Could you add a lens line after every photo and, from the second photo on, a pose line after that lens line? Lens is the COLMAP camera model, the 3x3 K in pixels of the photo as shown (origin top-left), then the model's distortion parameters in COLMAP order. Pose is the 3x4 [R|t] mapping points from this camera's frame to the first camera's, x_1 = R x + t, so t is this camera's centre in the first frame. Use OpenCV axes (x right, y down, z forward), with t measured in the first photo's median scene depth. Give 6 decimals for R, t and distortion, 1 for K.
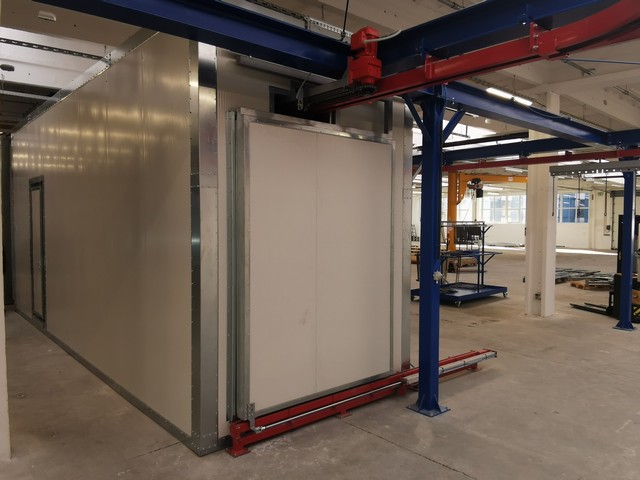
lens RADIAL K [[491.2, 0, 320.0], [0, 491.2, 240.0], [0, 0, 1]] dist [0.066498, -0.147729]
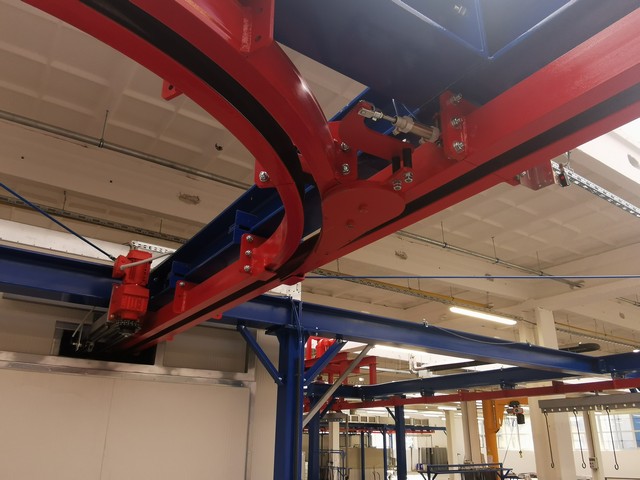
lens RADIAL K [[491.2, 0, 320.0], [0, 491.2, 240.0], [0, 0, 1]] dist [0.066498, -0.147729]
pose [[0.993440, -0.037966, -0.107871, 0.200263], [-0.009925, 0.911098, -0.412071, -0.050009], [0.113926, 0.410438, 0.904744, 0.127374]]
